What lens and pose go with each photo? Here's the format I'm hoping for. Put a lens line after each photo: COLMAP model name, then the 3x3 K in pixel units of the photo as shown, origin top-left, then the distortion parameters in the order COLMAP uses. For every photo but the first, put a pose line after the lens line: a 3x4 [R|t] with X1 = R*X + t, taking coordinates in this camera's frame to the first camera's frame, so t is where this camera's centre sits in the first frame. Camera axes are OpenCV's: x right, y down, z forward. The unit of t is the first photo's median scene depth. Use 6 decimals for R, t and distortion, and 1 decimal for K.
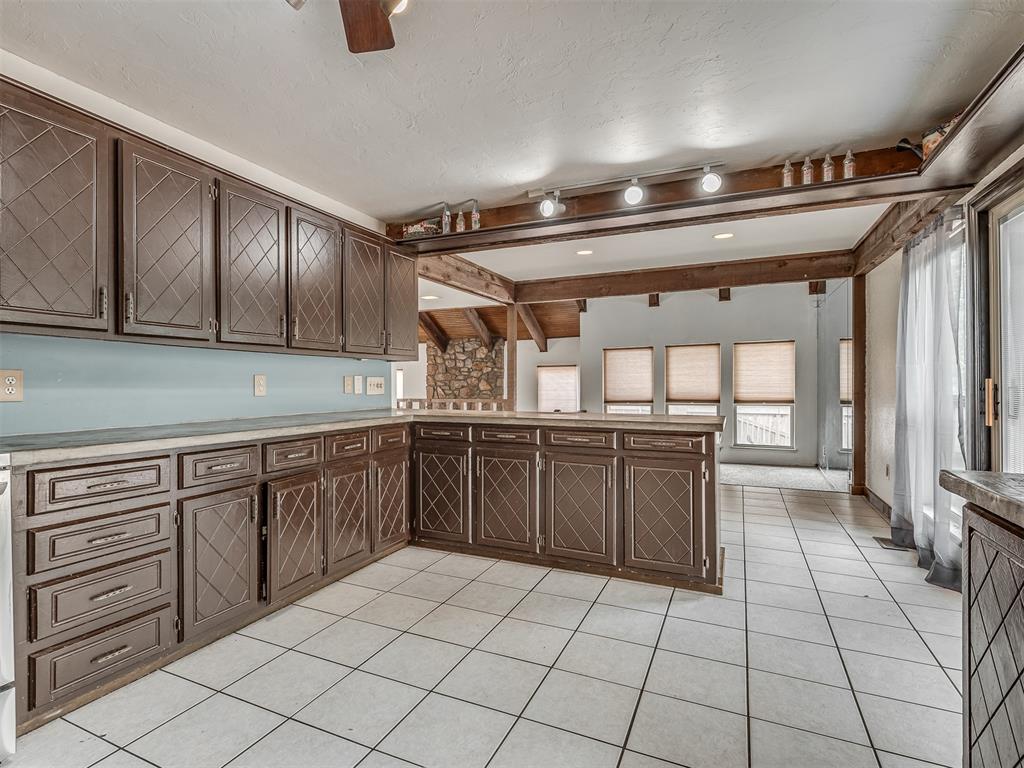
lens RADIAL K [[532.5, 0, 473.0], [0, 532.5, 388.0], [0, 0, 1]] dist [0.063234, 0.000218]
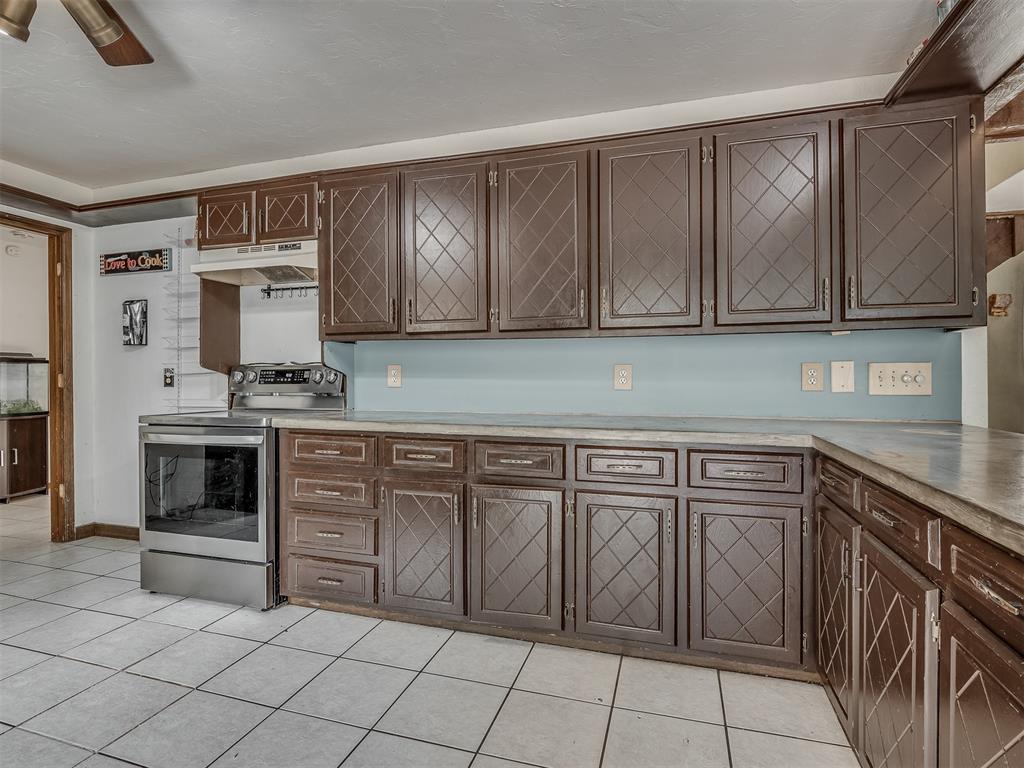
lens RADIAL K [[518.3, 0, 516.2], [0, 518.3, 382.9], [0, 0, 1]] dist [-0.021011, 0.000066]
pose [[0.167253, 0.013955, -0.985815, 0.316518], [-0.005559, 0.999897, 0.013211, -0.004466], [0.985898, 0.003270, 0.167313, 0.626472]]
